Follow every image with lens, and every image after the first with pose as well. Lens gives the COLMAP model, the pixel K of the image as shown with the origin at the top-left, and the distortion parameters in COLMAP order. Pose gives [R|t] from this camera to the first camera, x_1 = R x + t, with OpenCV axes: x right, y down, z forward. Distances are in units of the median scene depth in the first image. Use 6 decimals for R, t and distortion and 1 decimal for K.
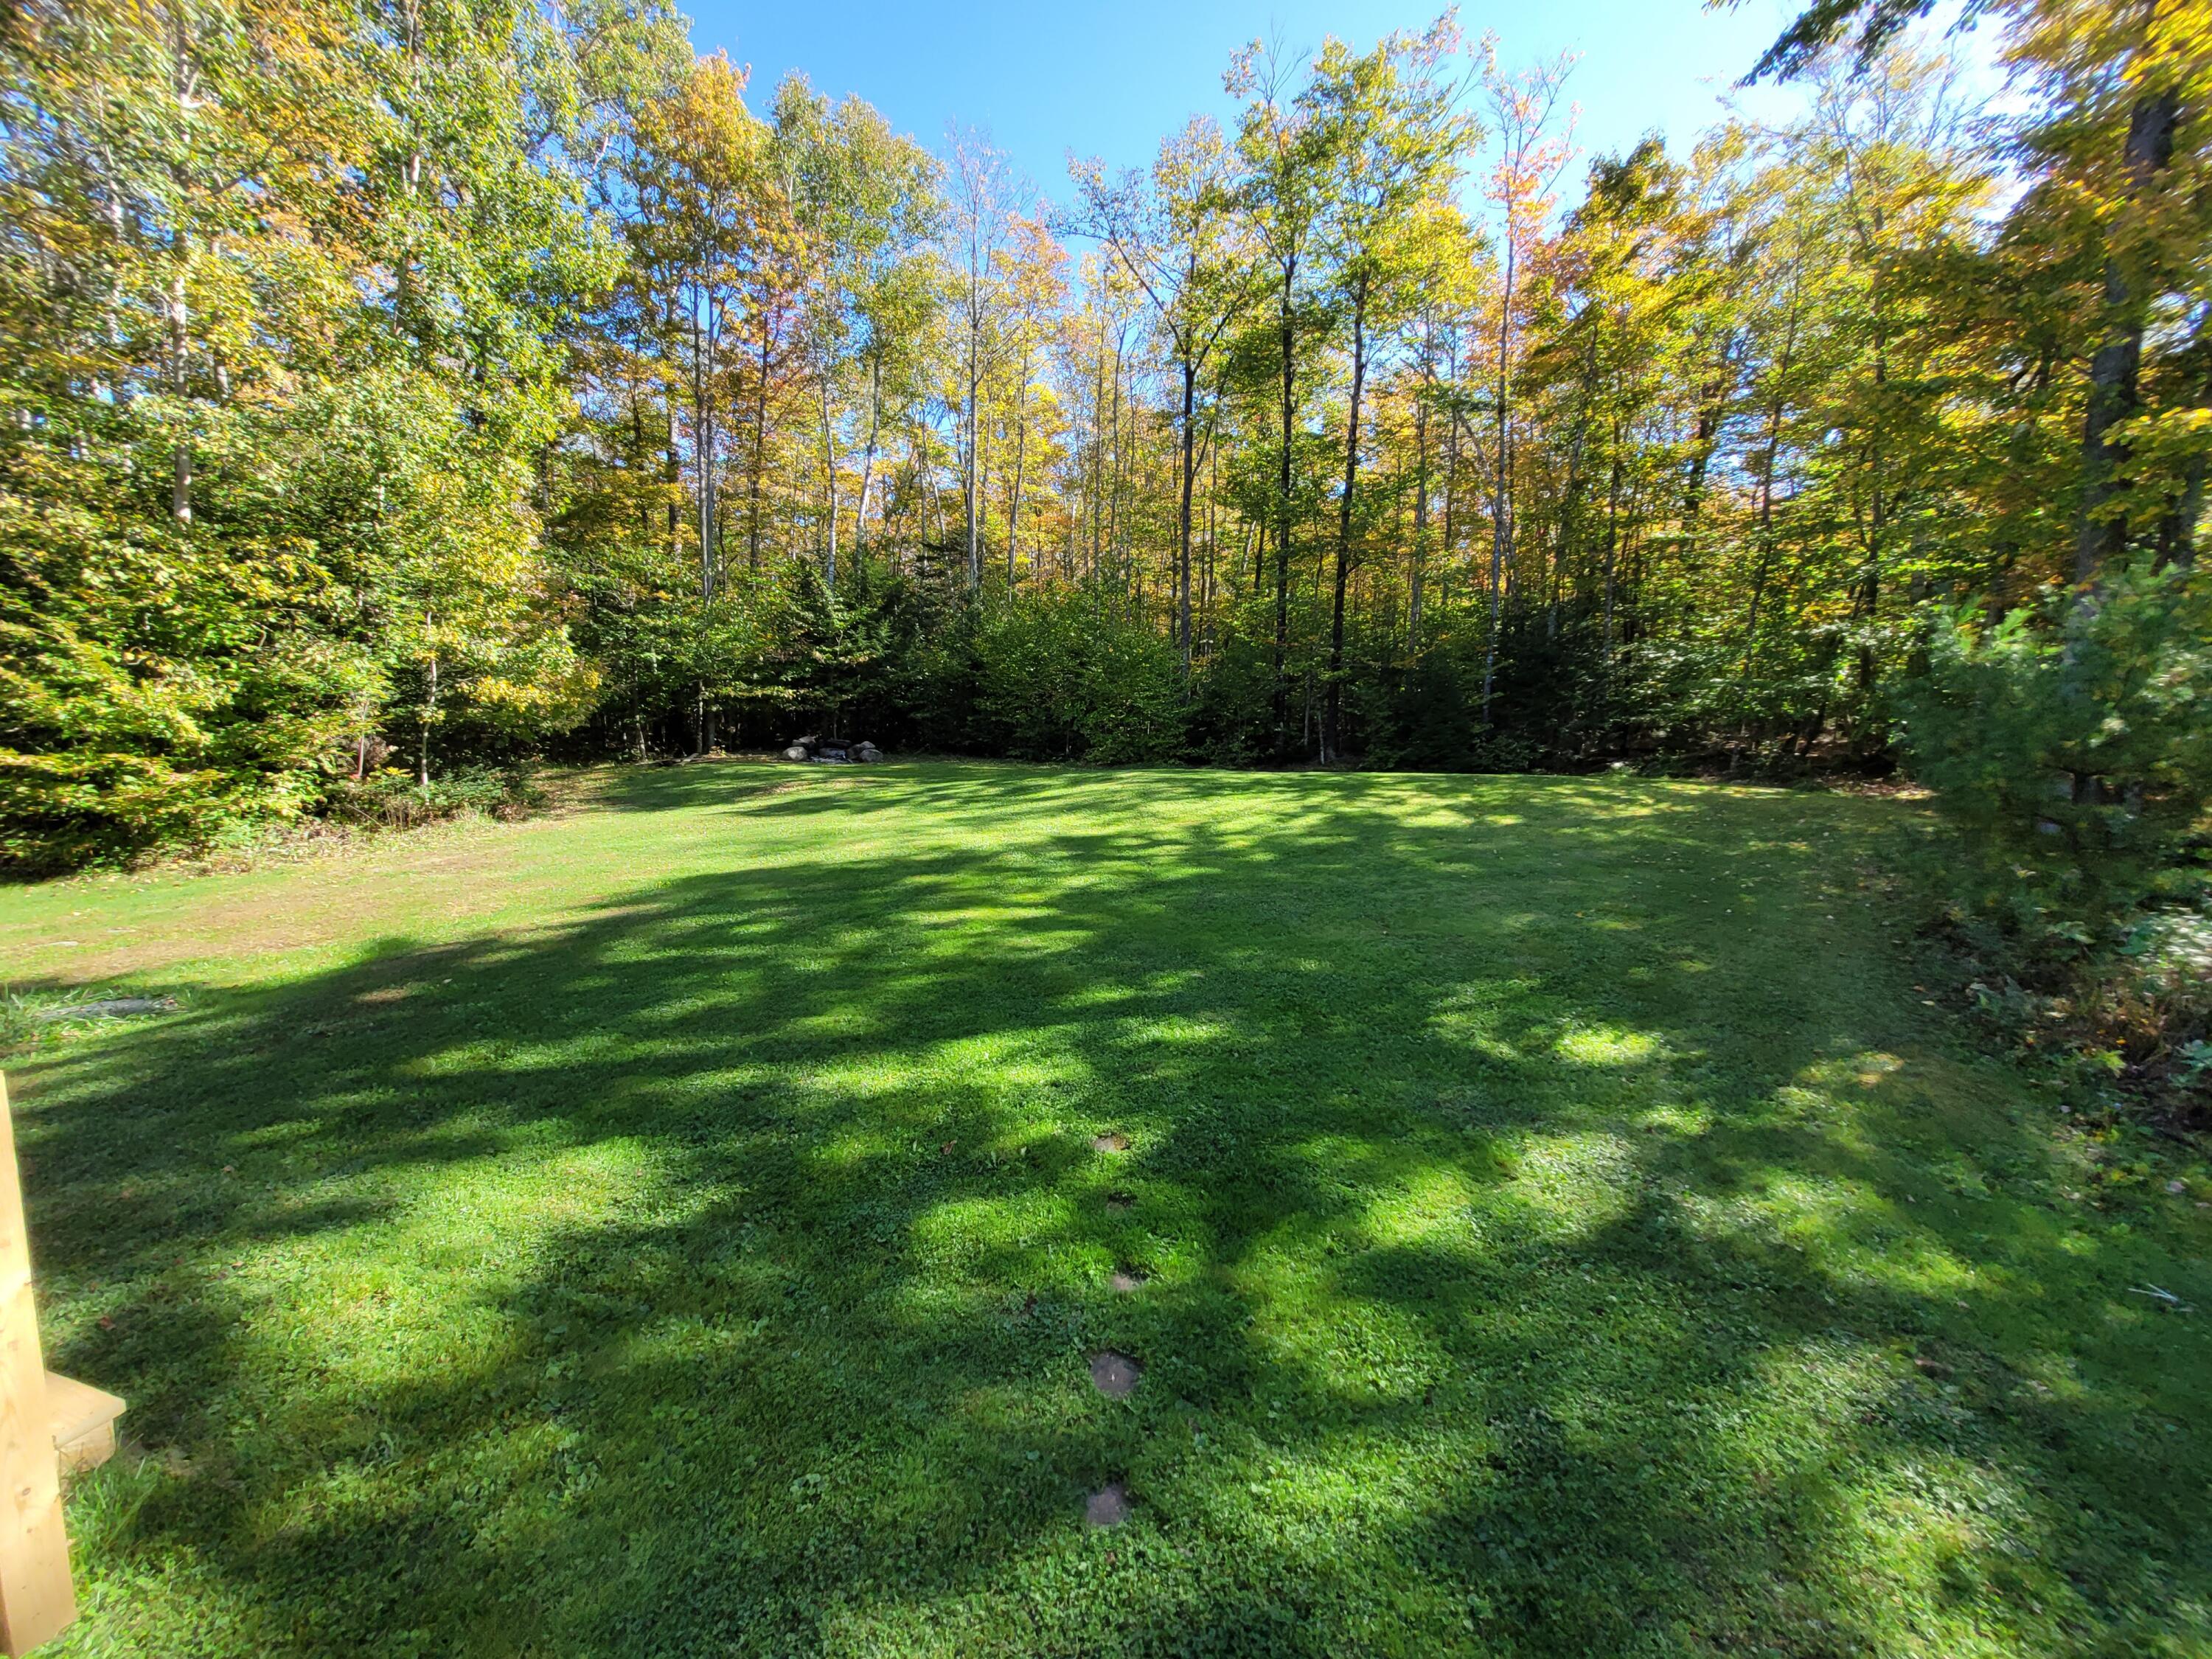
lens RADIAL K [[873.4, 0, 1106.3], [0, 873.4, 832.9], [0, 0, 1]] dist [0.003926, -0.000429]
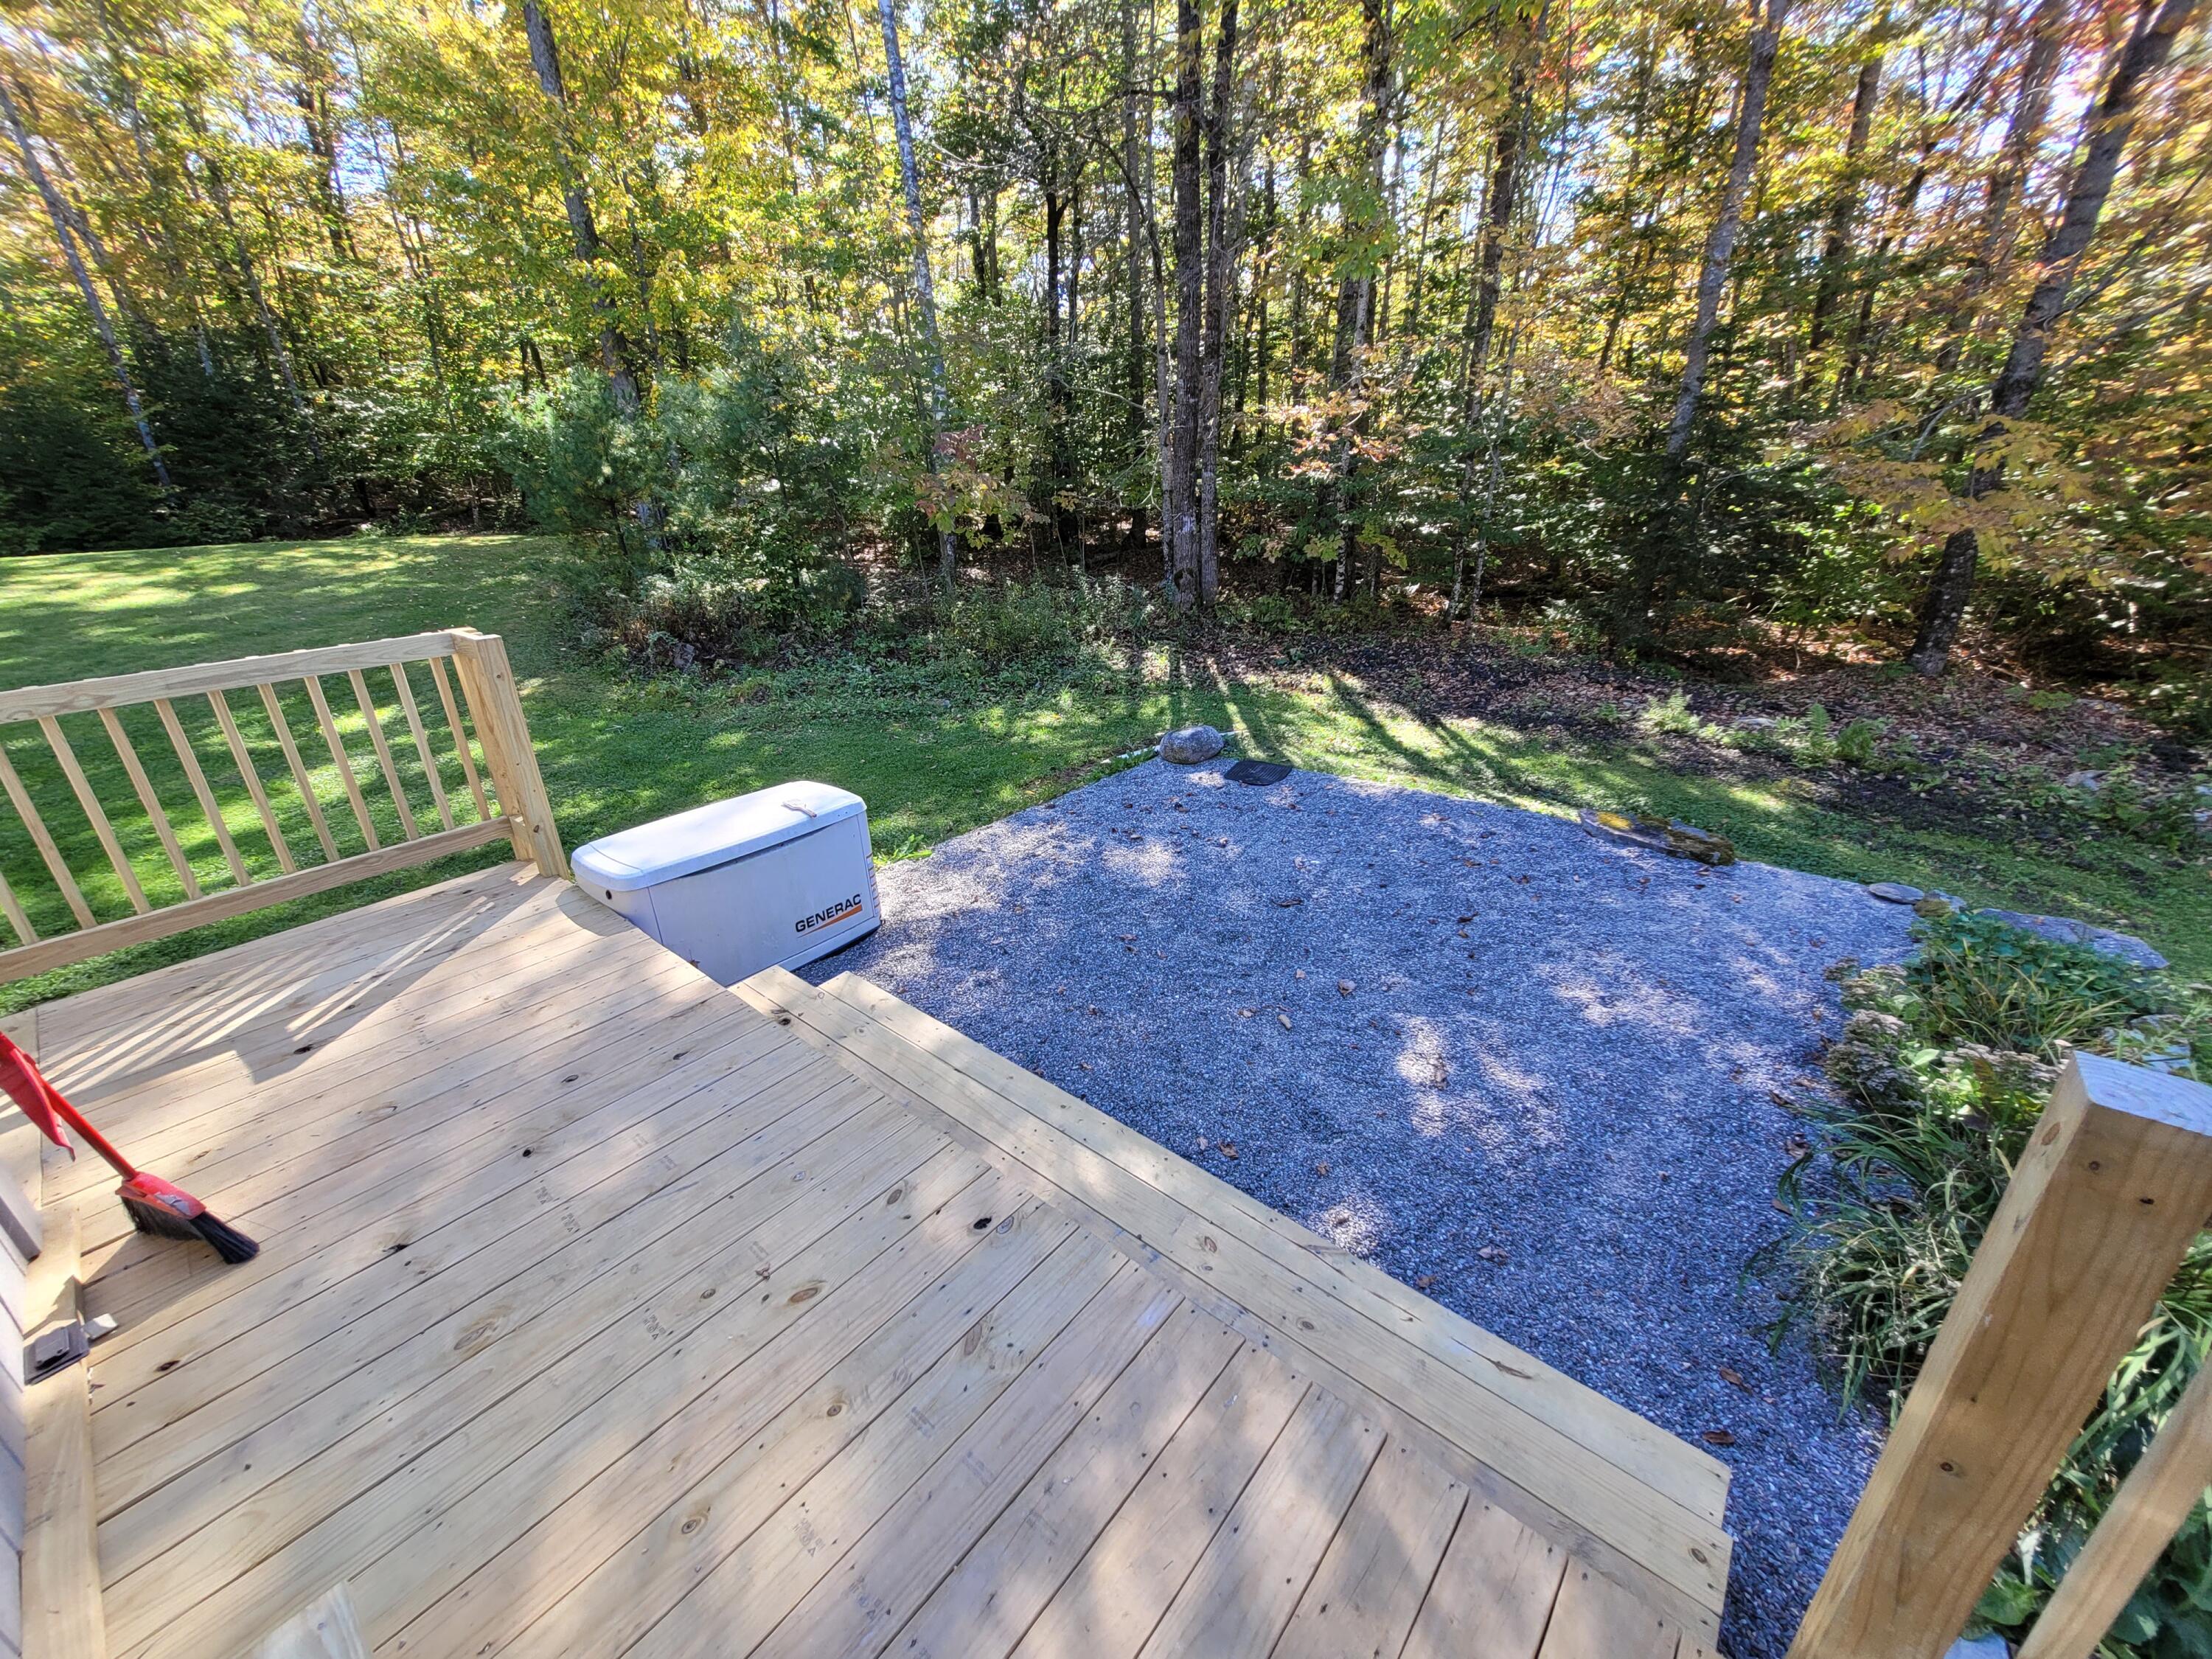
lens RADIAL K [[873.4, 0, 1111.9], [0, 873.4, 838.4], [0, 0, 1]] dist [0.003926, -0.000429]
pose [[0.382260, -0.376571, 0.843844, -0.088806], [0.144183, 0.926318, 0.348061, 0.039403], [-0.912737, -0.011382, 0.408389, -0.266149]]
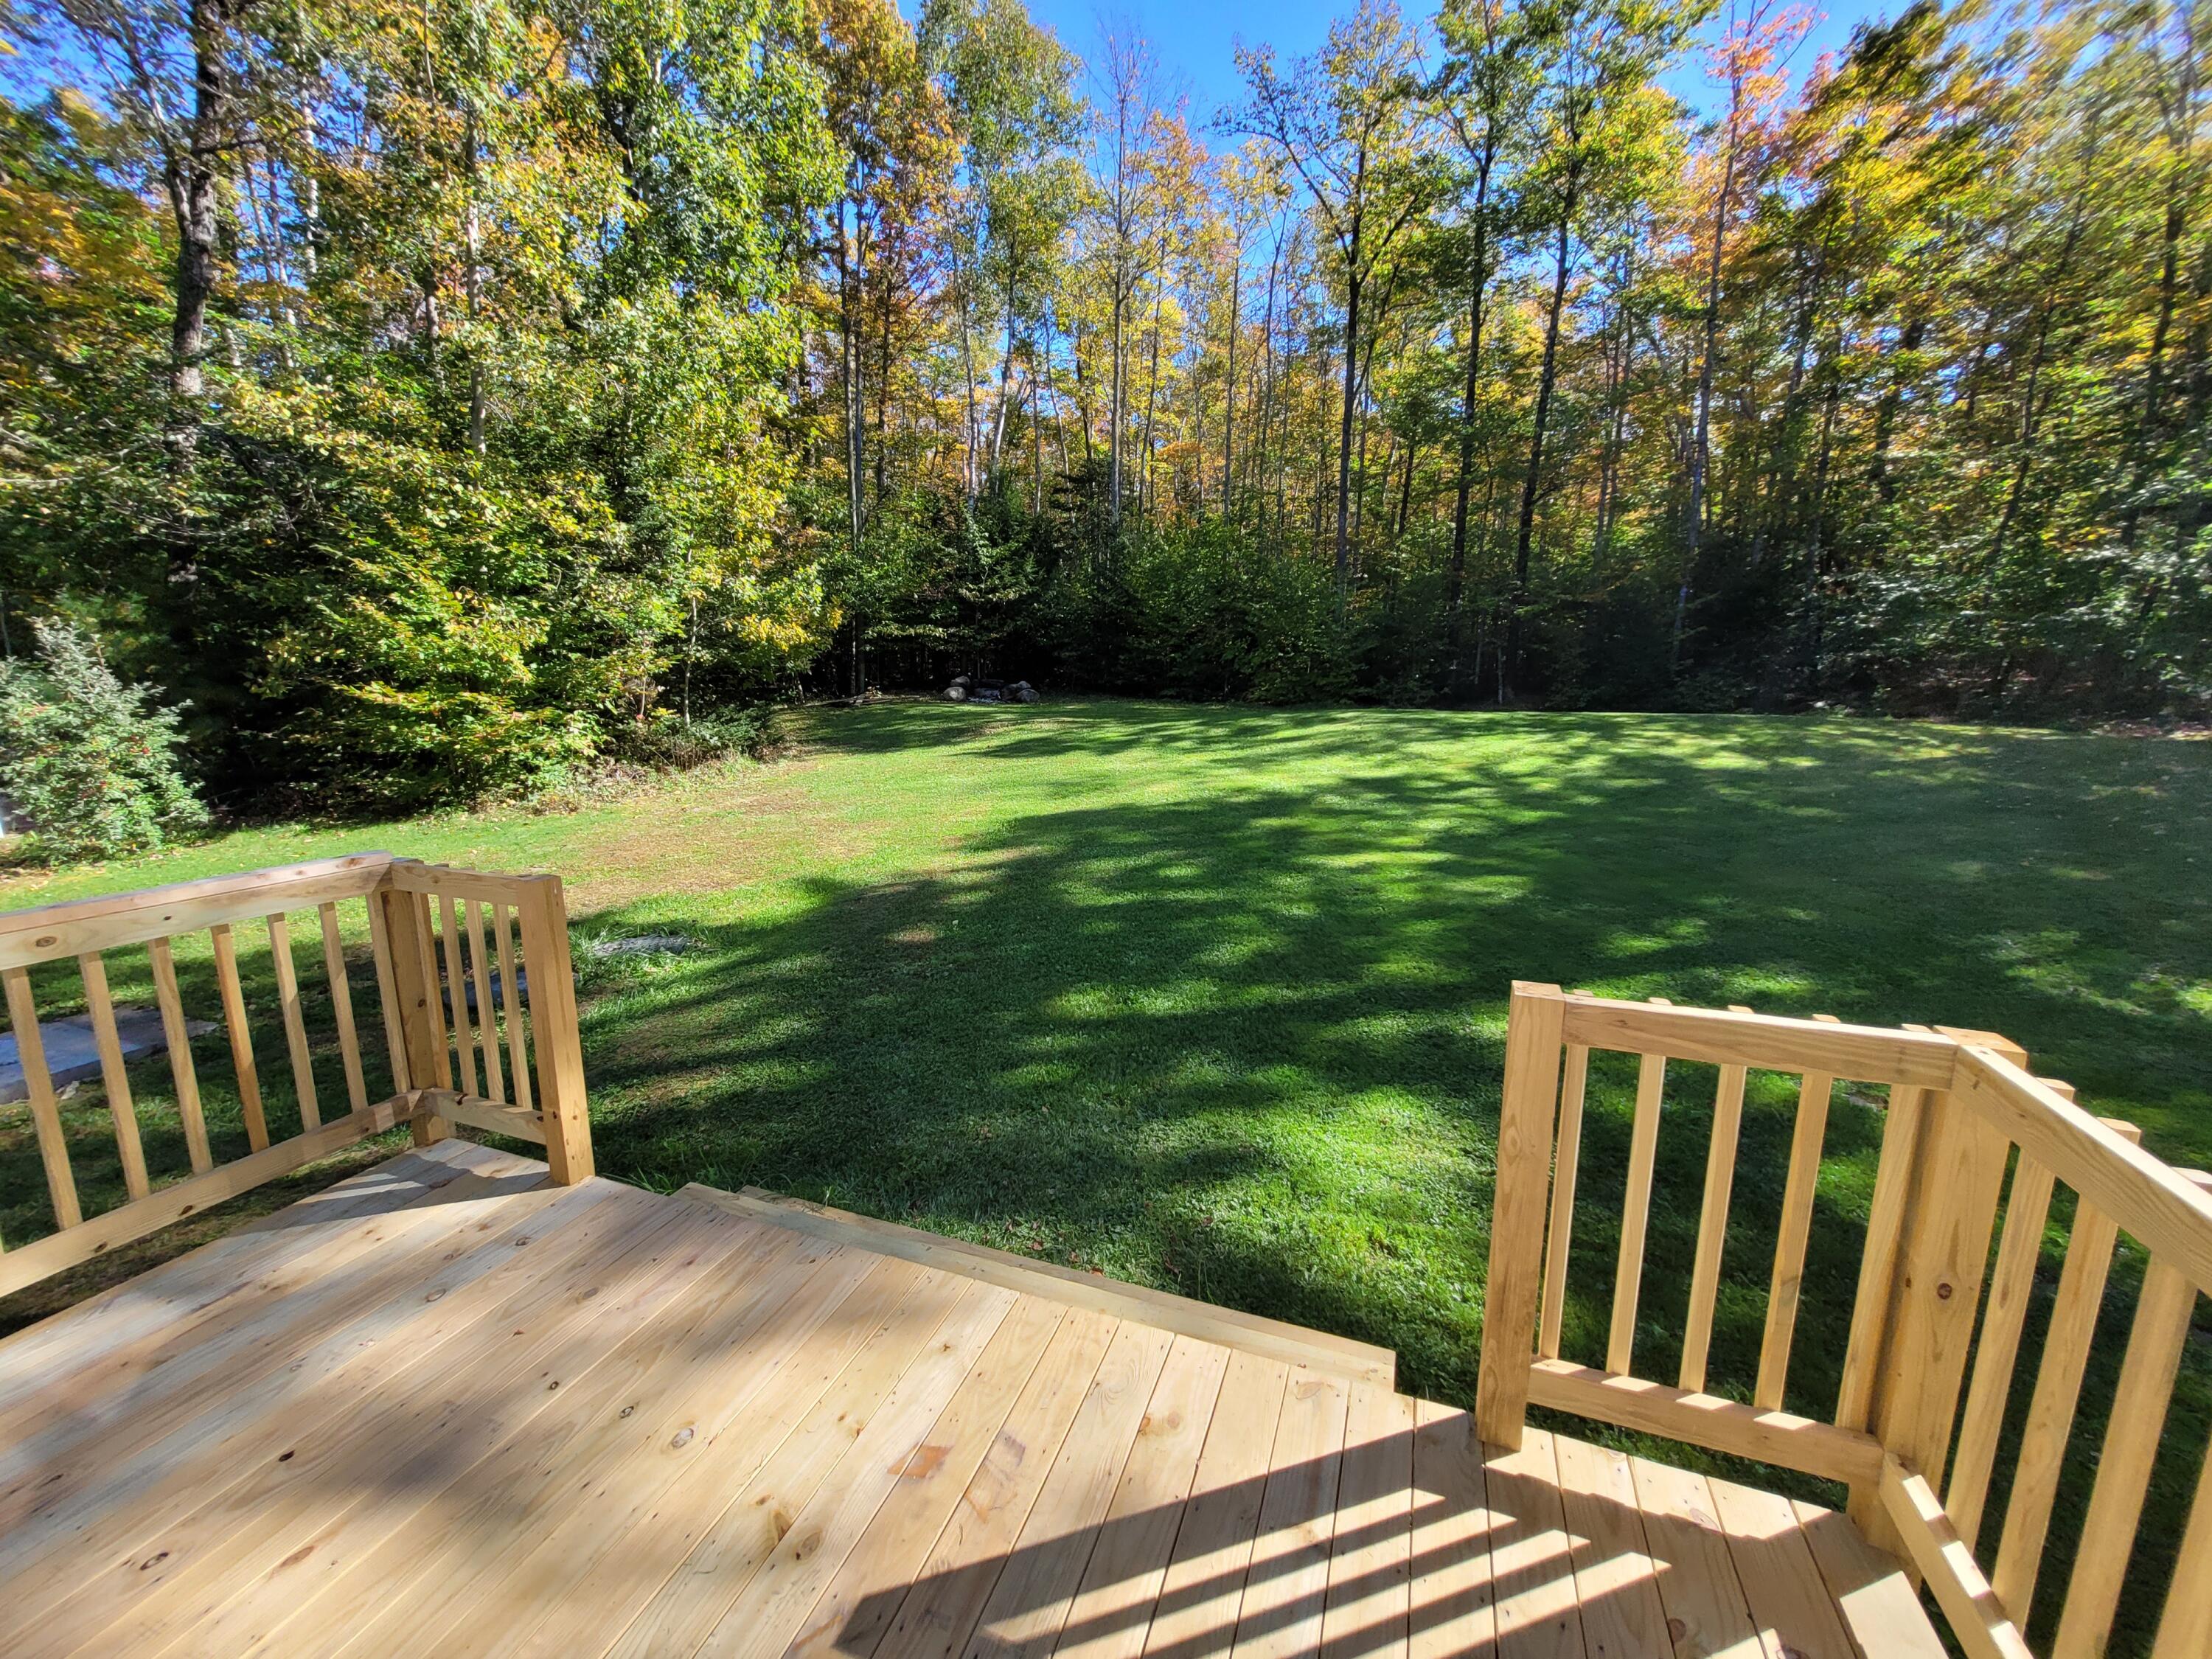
lens RADIAL K [[873.4, 0, 1104.3], [0, 873.4, 839.3], [0, 0, 1]] dist [0.003926, -0.000429]
pose [[0.999108, 0.005450, -0.041885, -0.236001], [-0.002325, 0.997233, 0.074306, 0.000215], [0.042174, -0.074142, 0.996356, 0.009894]]
